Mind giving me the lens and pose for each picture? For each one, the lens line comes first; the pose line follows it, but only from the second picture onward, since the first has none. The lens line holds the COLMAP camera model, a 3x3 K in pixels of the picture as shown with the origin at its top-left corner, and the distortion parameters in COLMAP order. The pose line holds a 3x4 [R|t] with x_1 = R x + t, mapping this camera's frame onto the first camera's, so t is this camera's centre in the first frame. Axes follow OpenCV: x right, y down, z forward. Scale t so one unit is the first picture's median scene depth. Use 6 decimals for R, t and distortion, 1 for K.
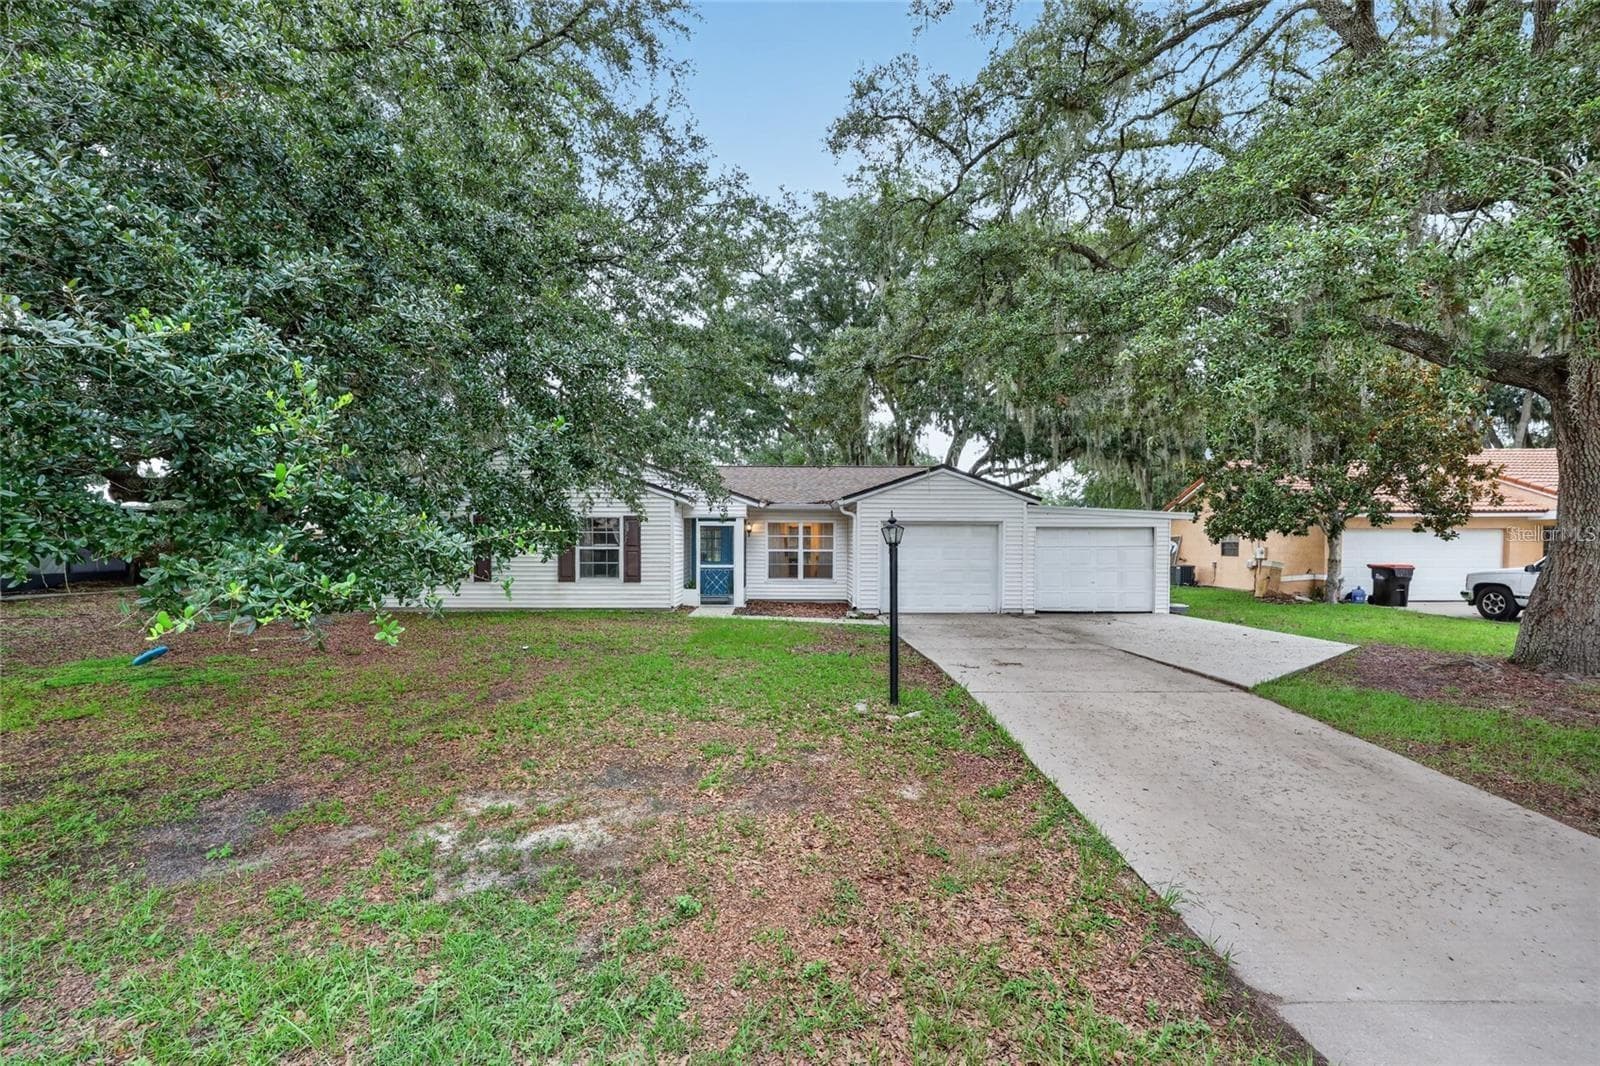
lens RADIAL K [[669.8, 0, 798.4], [0, 669.8, 548.4], [0, 0, 1]] dist [0.008481, 0.000405]
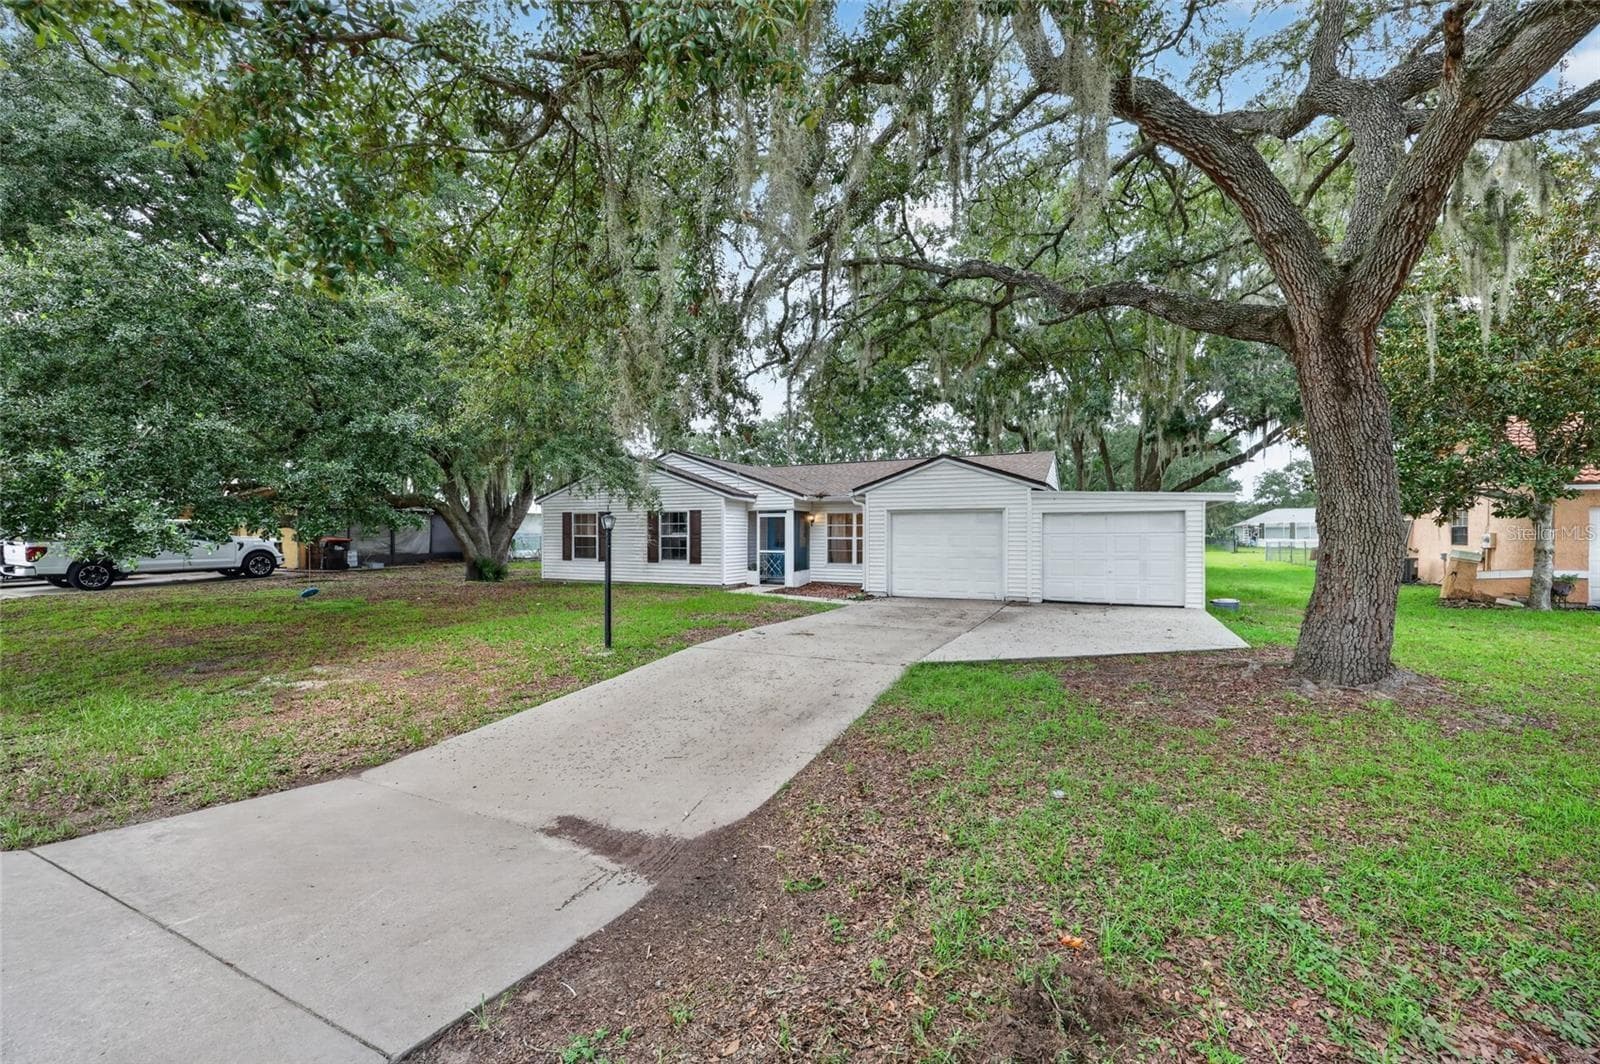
lens RADIAL K [[669.8, 0, 810.9], [0, 669.8, 530.2], [0, 0, 1]] dist [0.008481, 0.000405]
pose [[0.890564, -0.008199, -0.454784, 0.528234], [0.002279, 0.999905, -0.013565, 0.005847], [0.454853, 0.011044, 0.890498, -0.011606]]
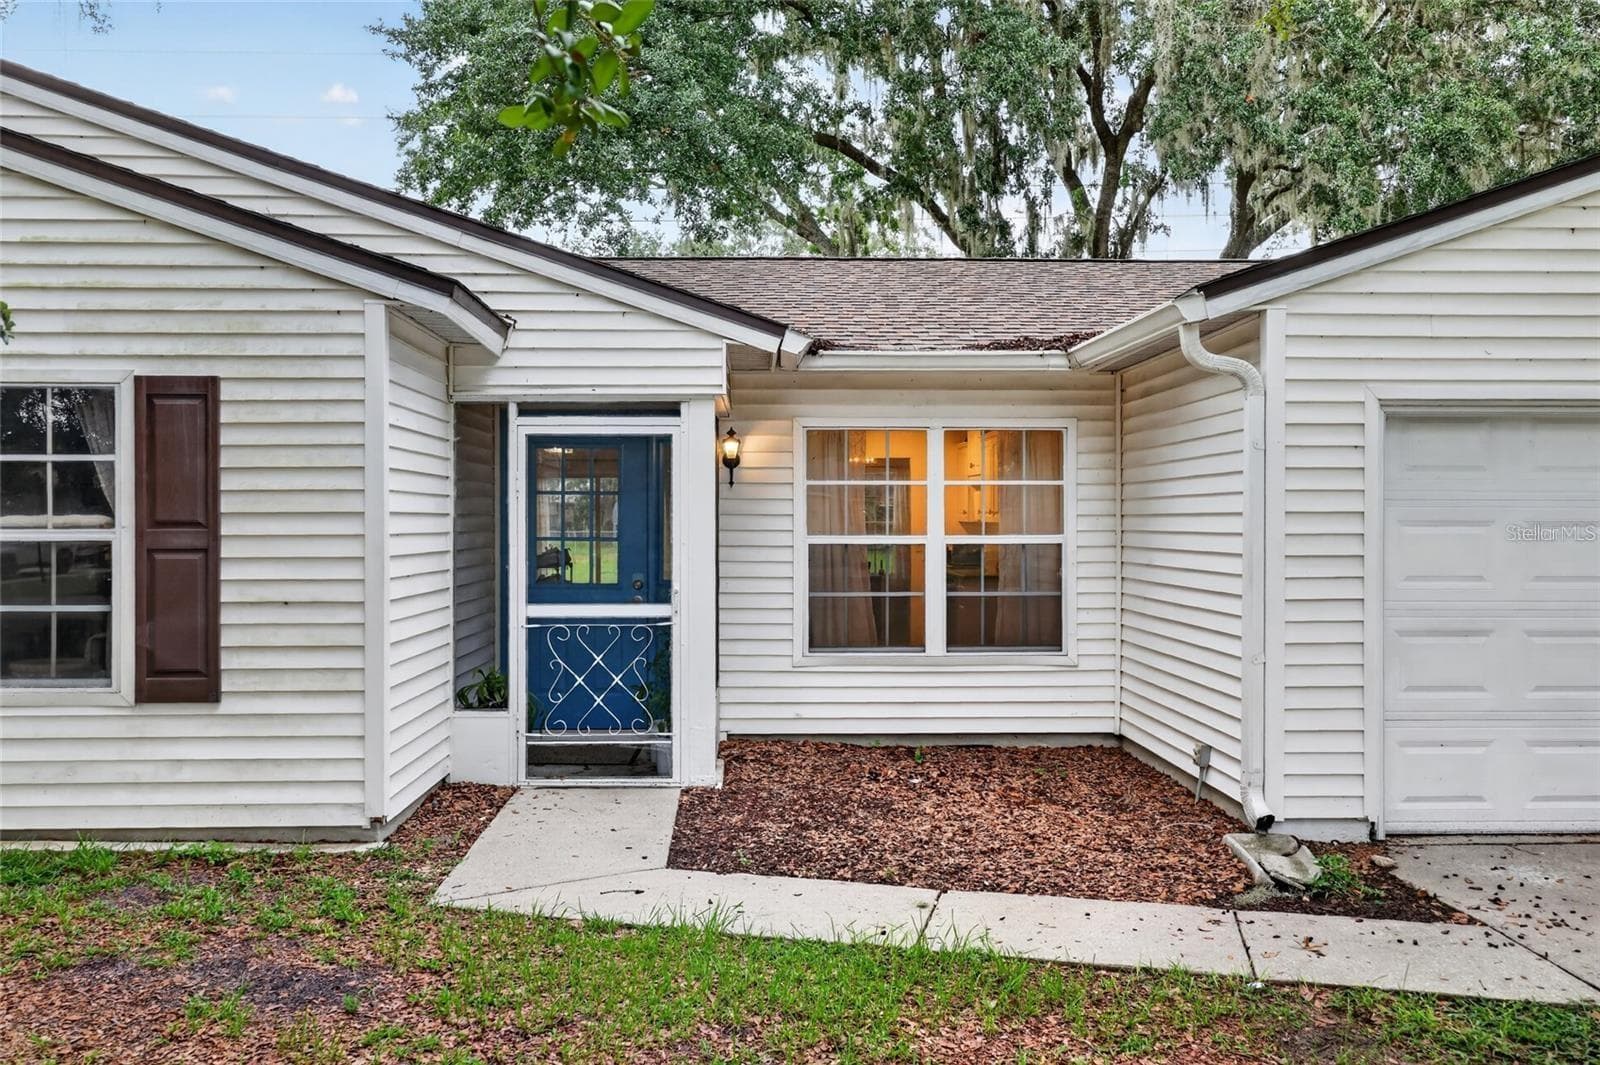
lens RADIAL K [[1253.7, 0, 788.7], [0, 1253.7, 525.9], [0, 0, 1]] dist [0.018065, 0.002901]
pose [[0.999974, -0.003440, 0.006390, -0.066066], [0.003438, 0.999994, 0.000415, -0.002821], [-0.006392, -0.000393, 0.999979, 0.637097]]
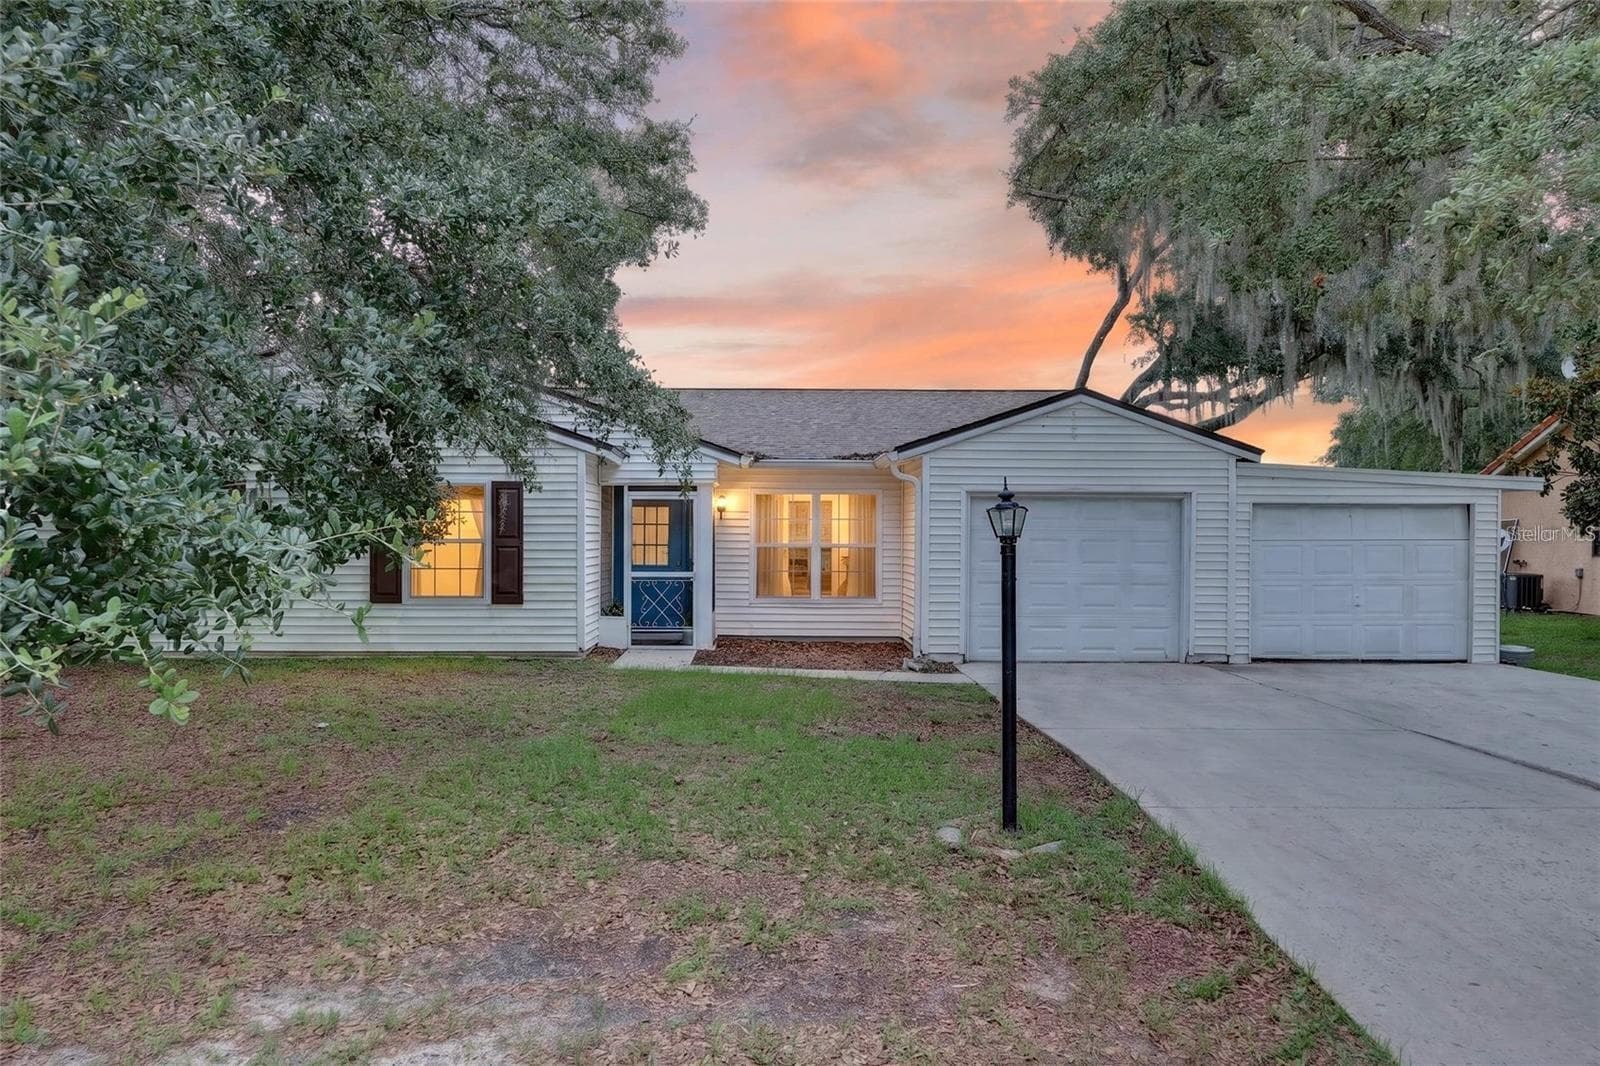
lens RADIAL K [[1253.7, 0, 801.9], [0, 1253.7, 535.3], [0, 0, 1]] dist [0.018065, 0.002901]
pose [[0.999983, 0.002064, 0.005471, -0.016199], [-0.002050, 0.999994, -0.002661, -0.002827], [-0.005476, 0.002650, 0.999981, -0.014901]]
